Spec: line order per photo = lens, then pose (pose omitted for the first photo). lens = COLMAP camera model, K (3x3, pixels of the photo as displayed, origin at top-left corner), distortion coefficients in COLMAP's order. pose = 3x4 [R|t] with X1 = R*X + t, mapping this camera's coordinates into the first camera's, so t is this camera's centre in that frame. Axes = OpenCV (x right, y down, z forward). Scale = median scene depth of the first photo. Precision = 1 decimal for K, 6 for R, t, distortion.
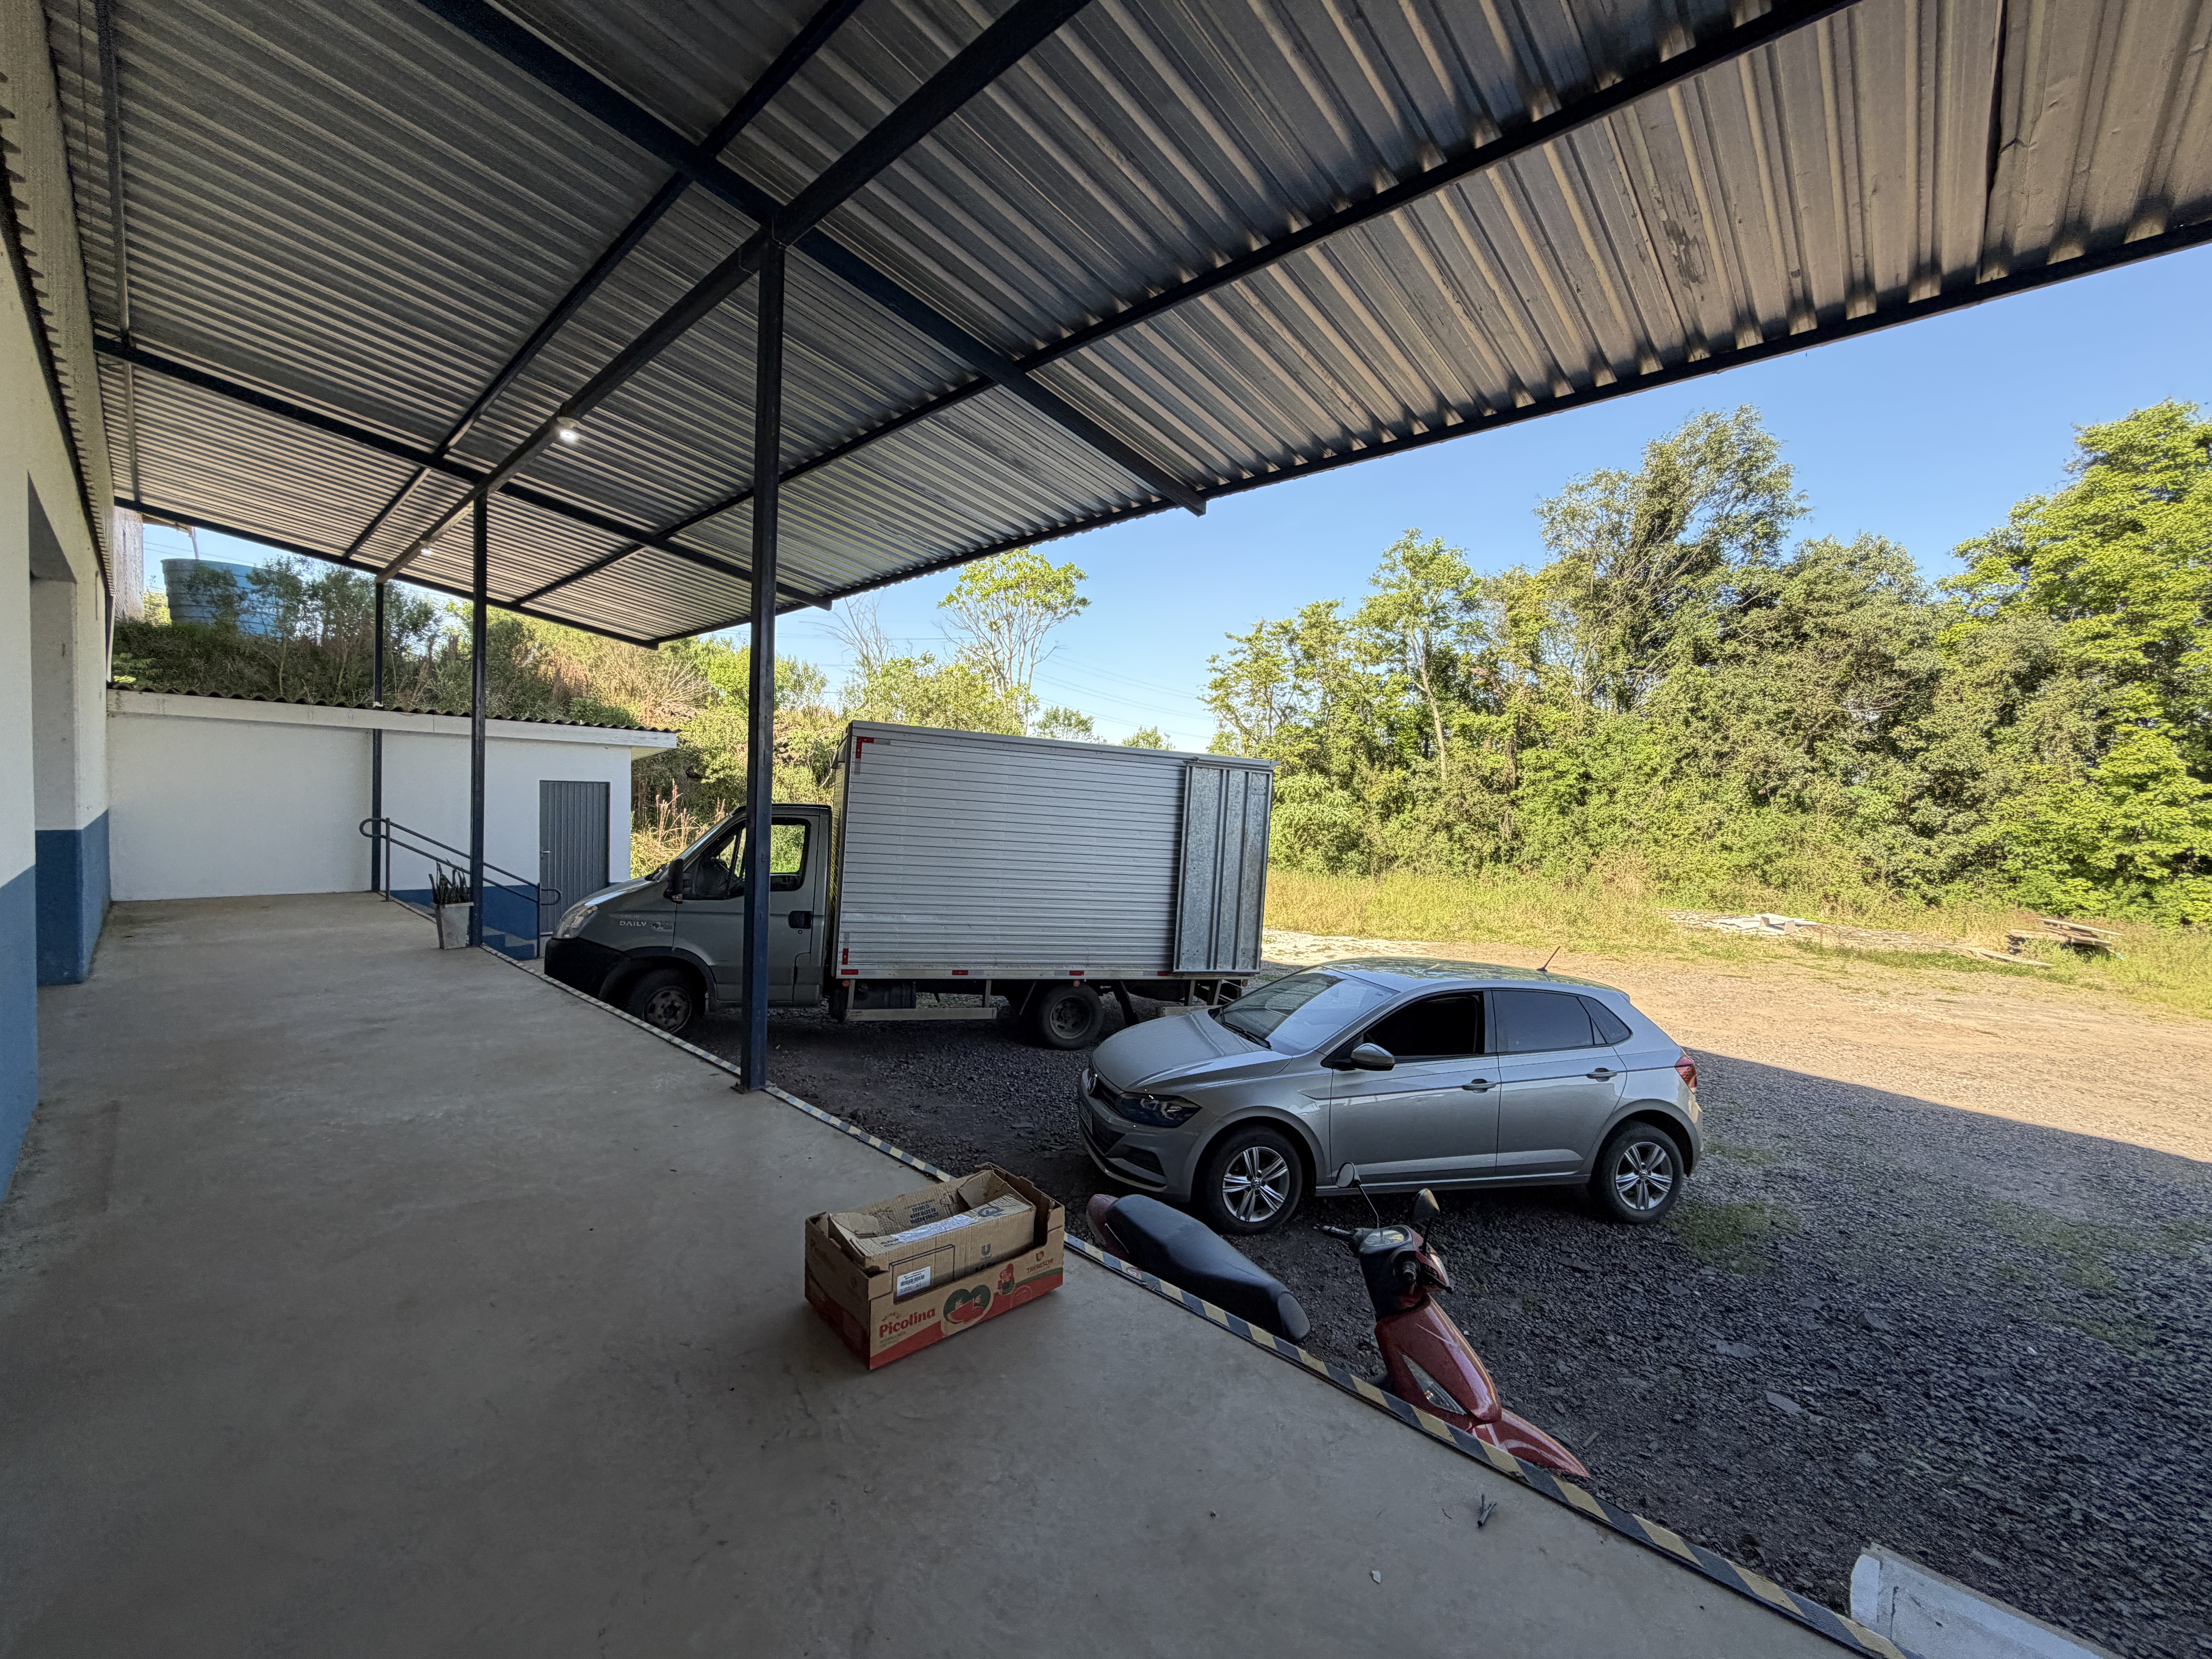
lens RADIAL K [[880.1, 0, 1099.6], [0, 880.1, 830.5], [0, 0, 1]] dist [0.001637, 0.000079]
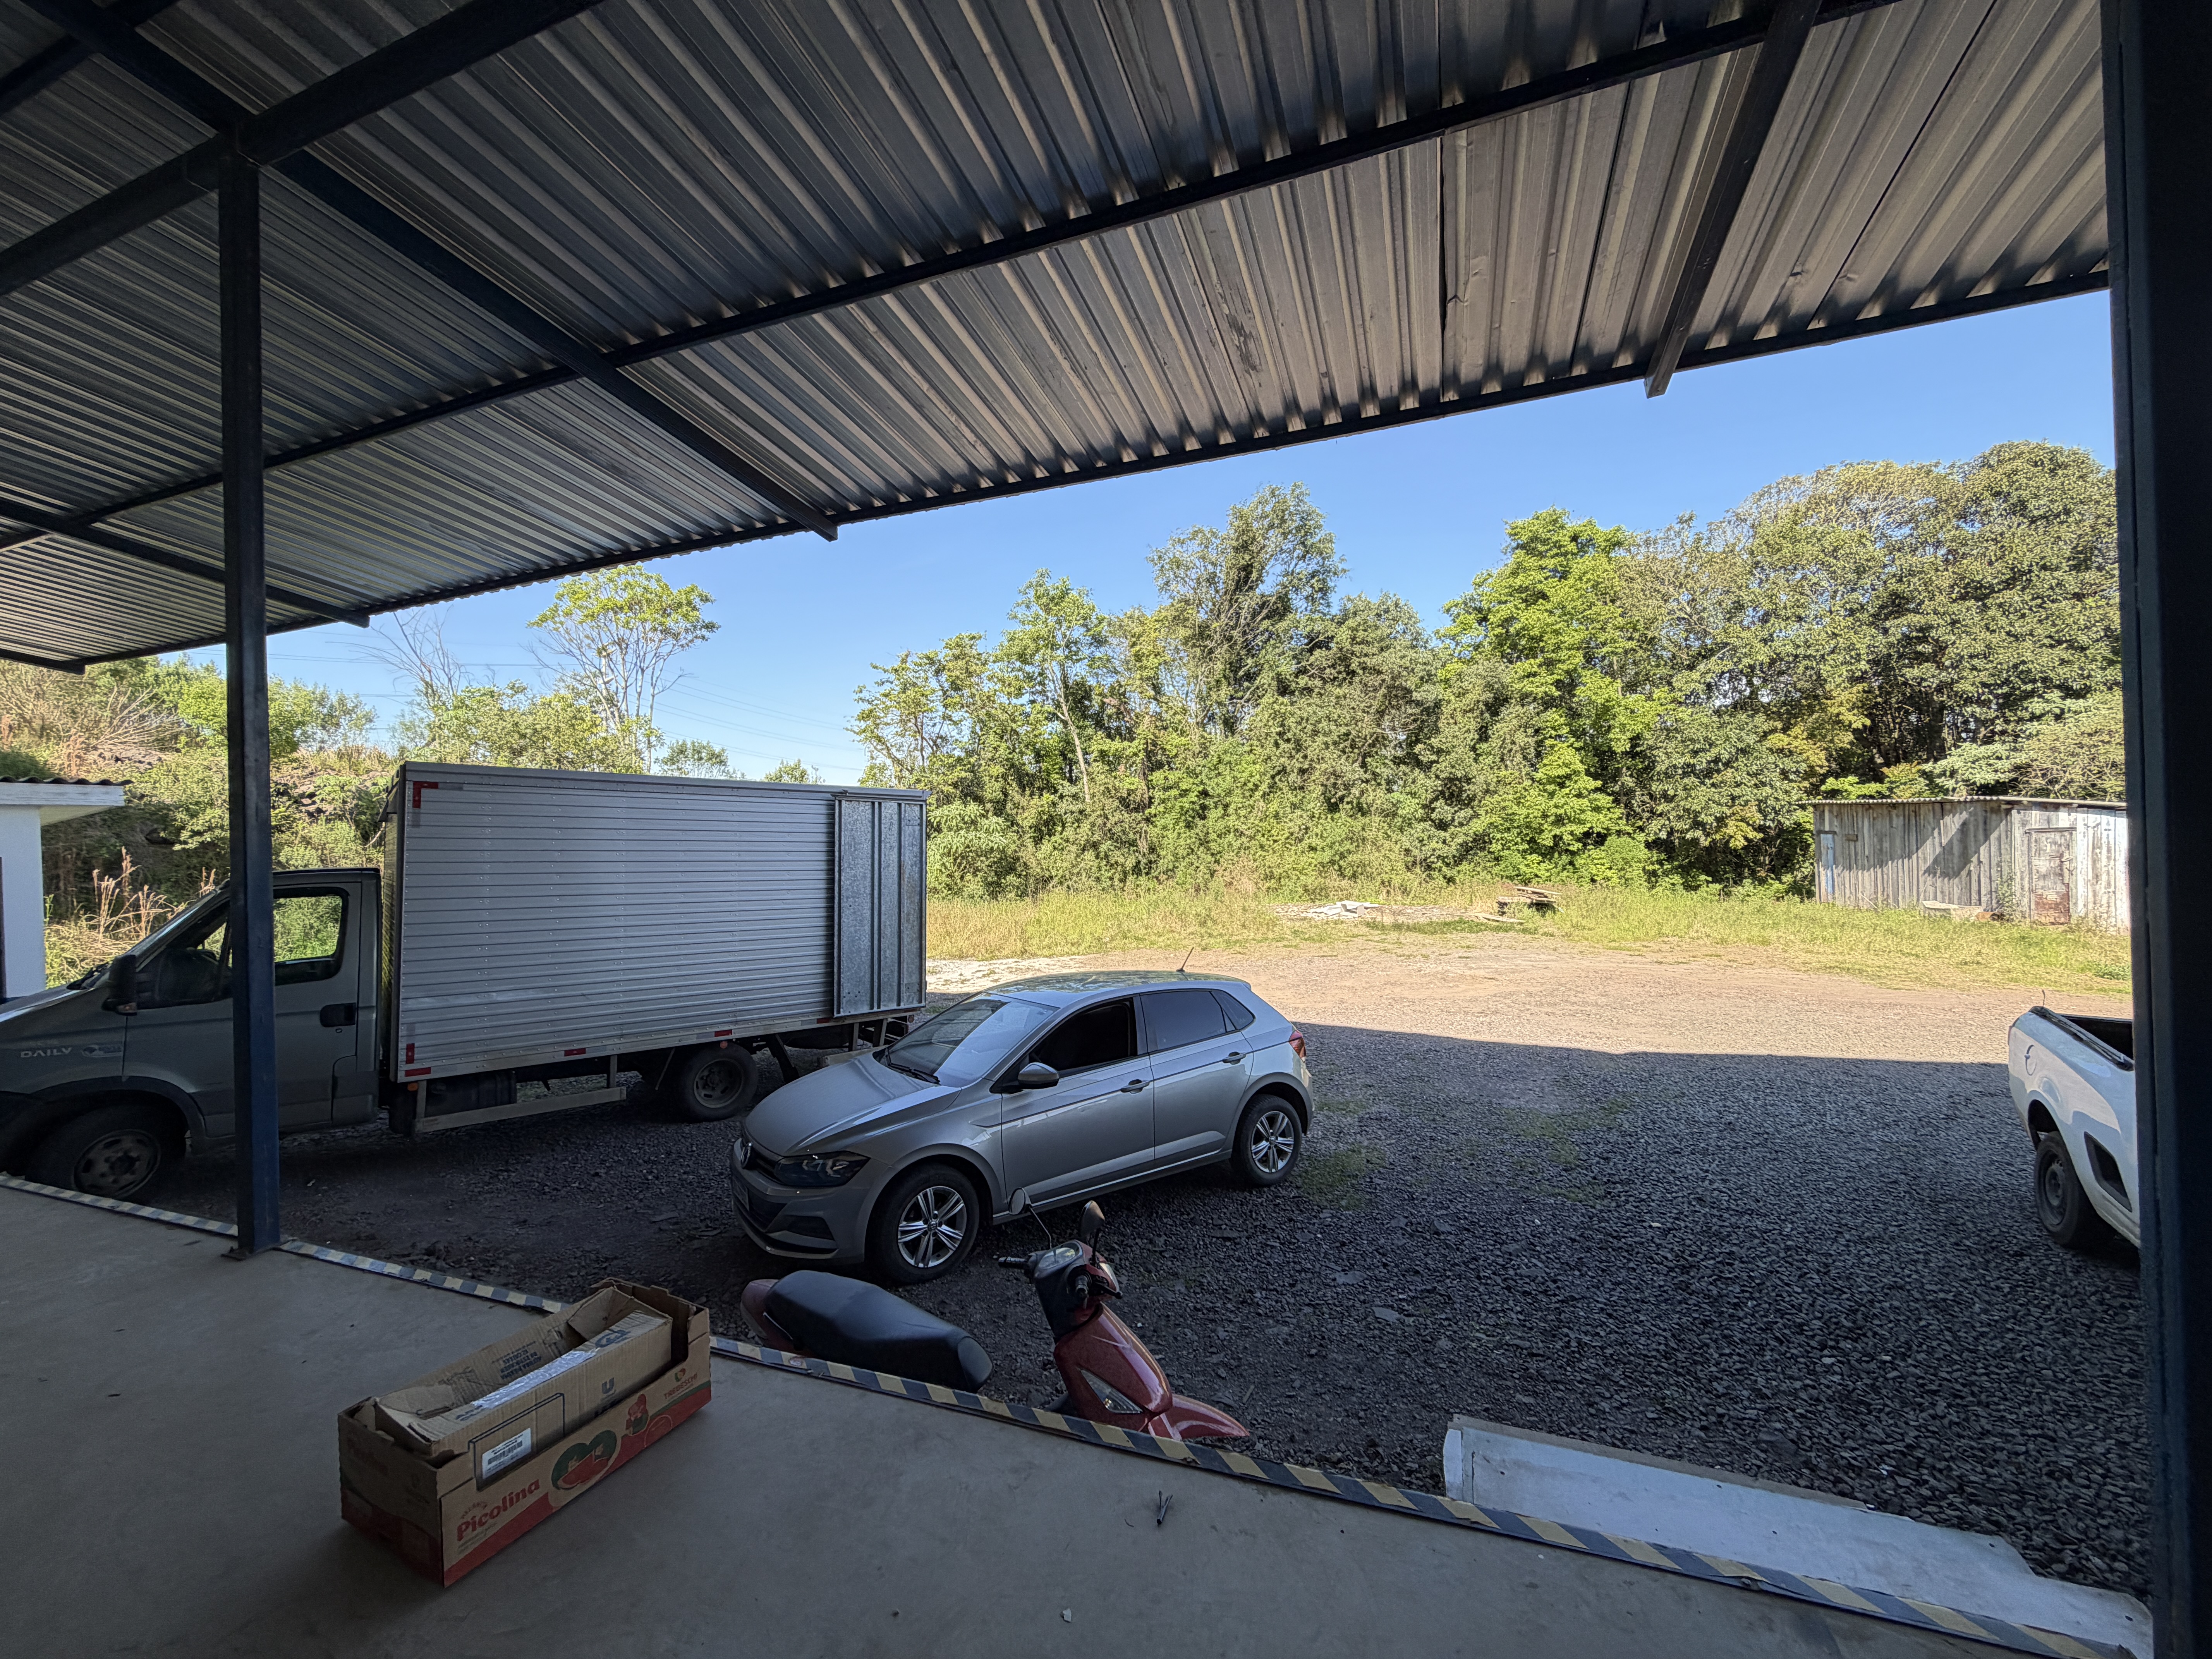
lens RADIAL K [[880.1, 0, 1099.6], [0, 880.1, 830.5], [0, 0, 1]] dist [0.001637, 0.000079]
pose [[0.925888, -0.056524, 0.373545, 0.005442], [0.069171, 0.997394, -0.020528, -0.000390], [-0.371411, 0.044846, 0.927385, 0.006777]]
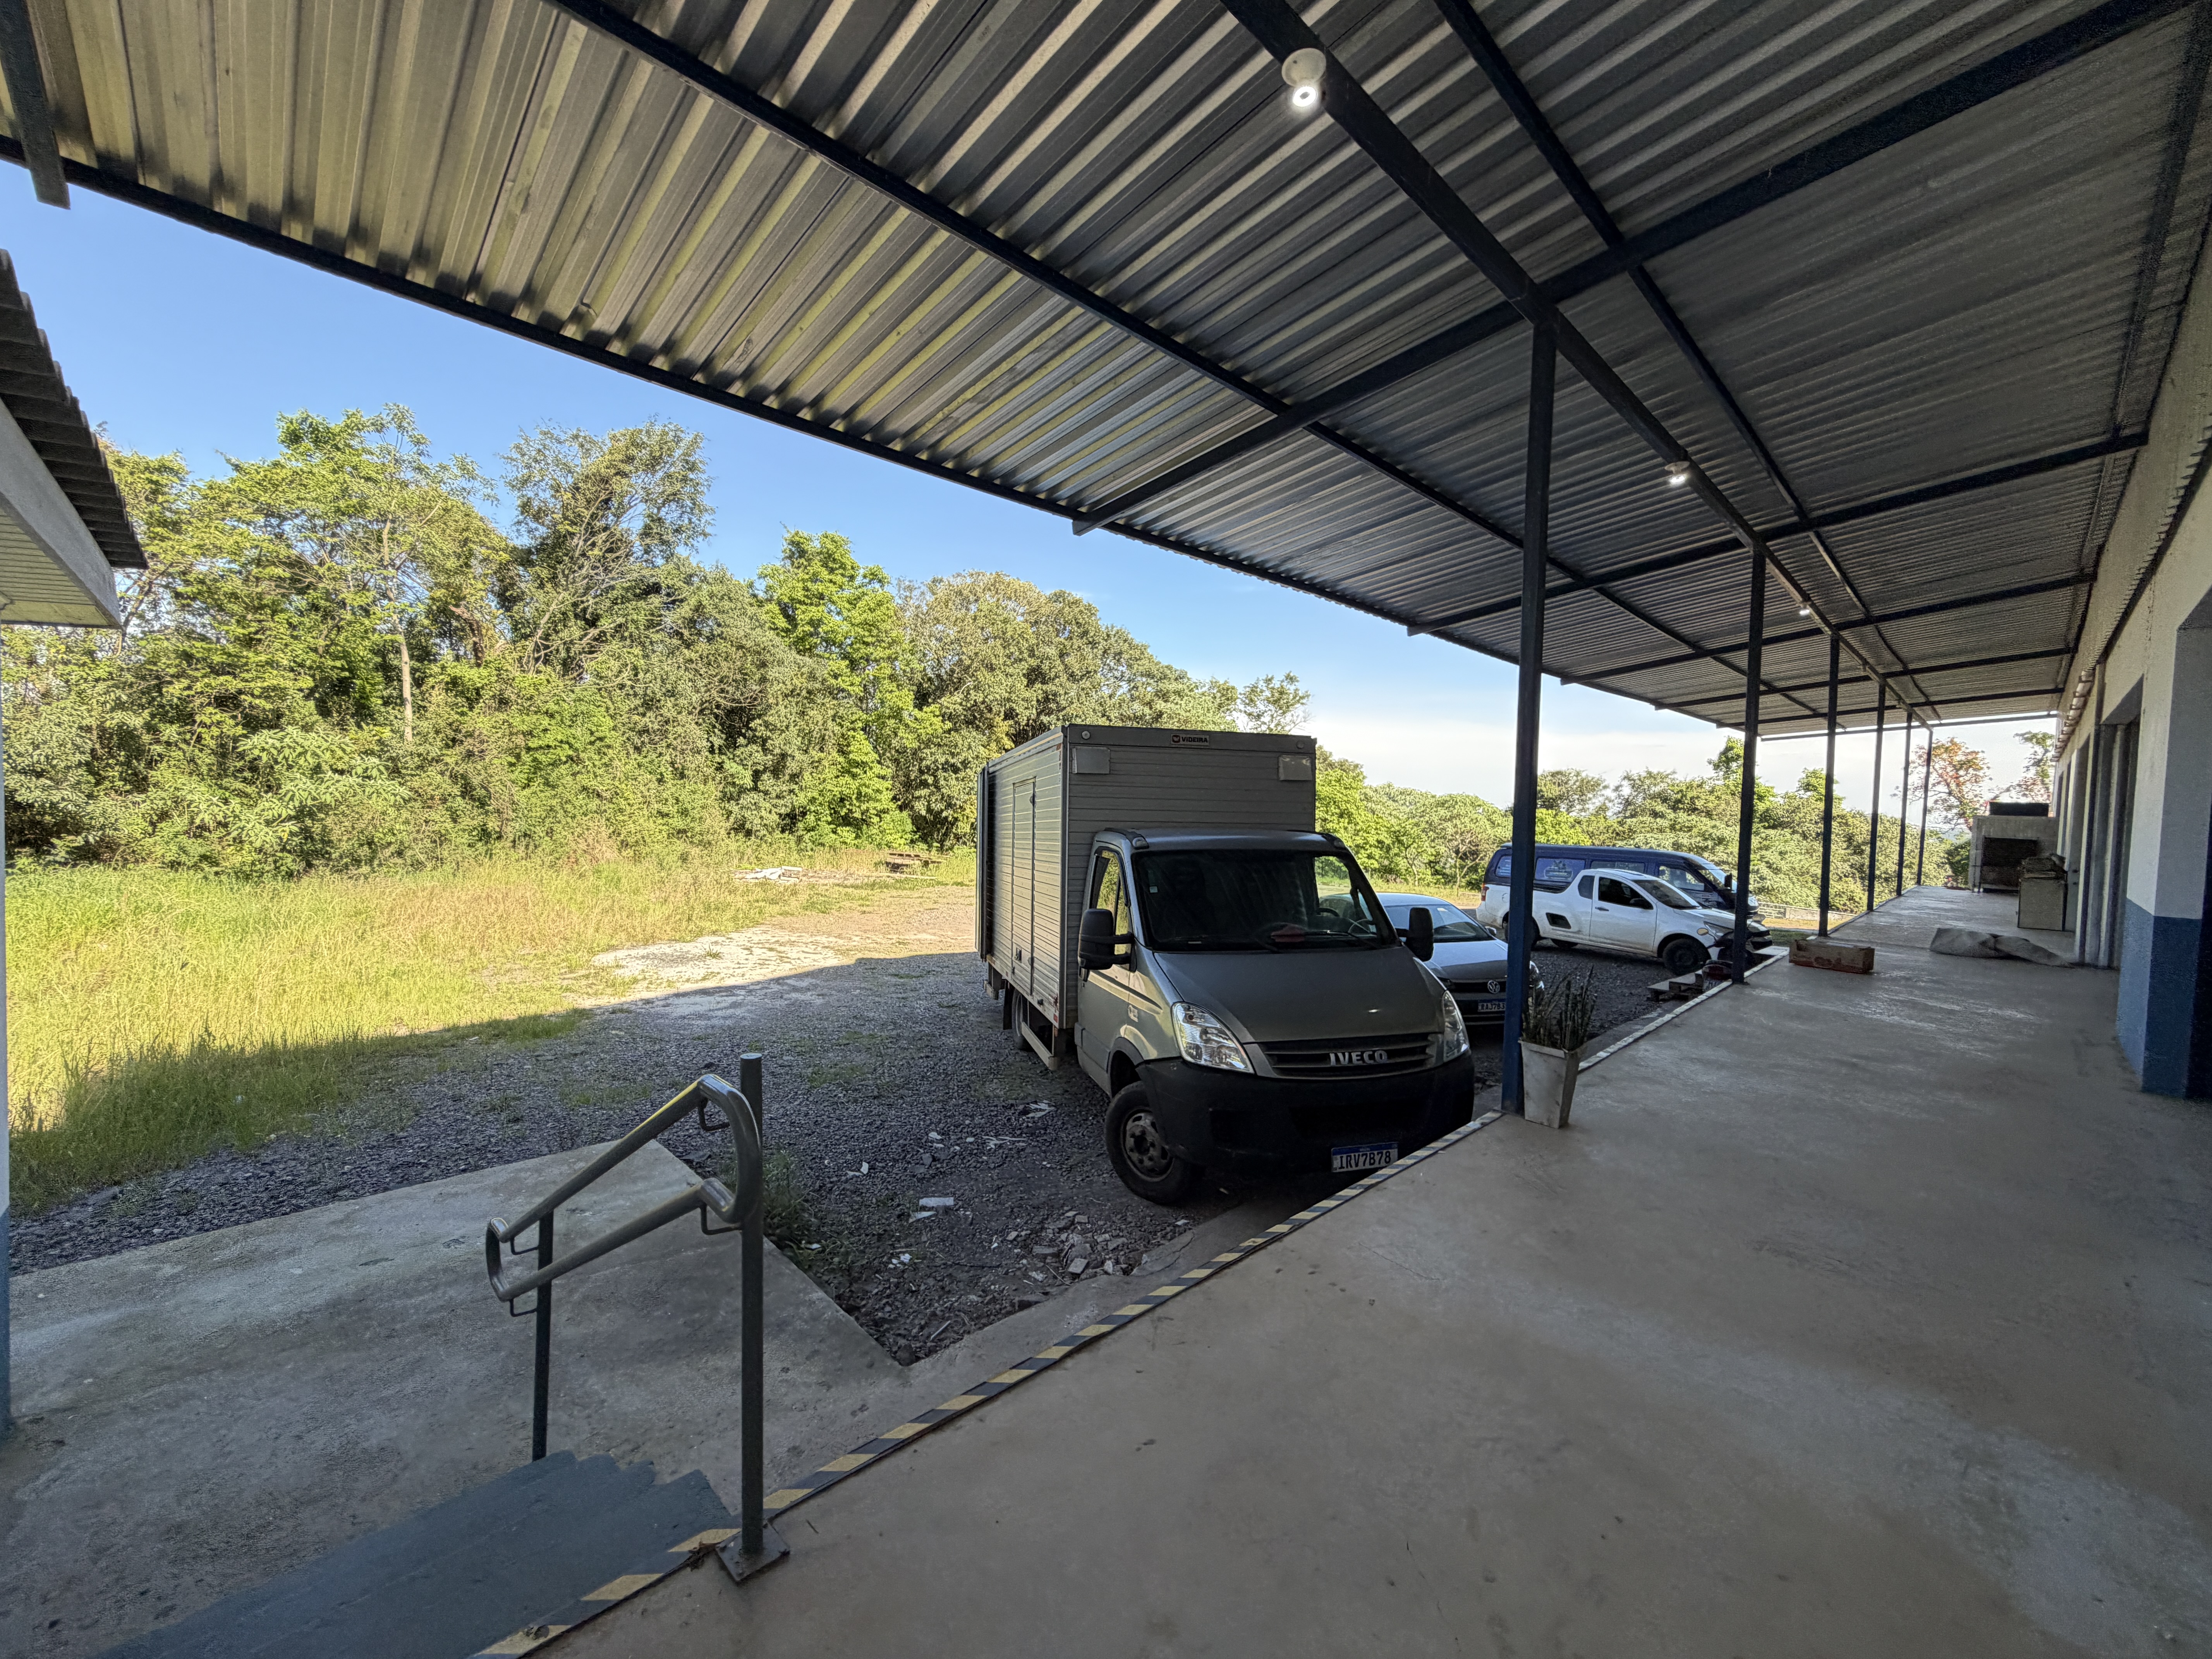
lens RADIAL K [[867.0, 0, 1102.3], [0, 867.0, 836.3], [0, 0, 1]] dist [-0.011598, -0.000259]
pose [[0.078539, -0.067483, 0.994624, -0.959817], [0.000832, 0.997710, 0.067627, -0.072478], [-0.996911, -0.004483, 0.078415, 0.929127]]
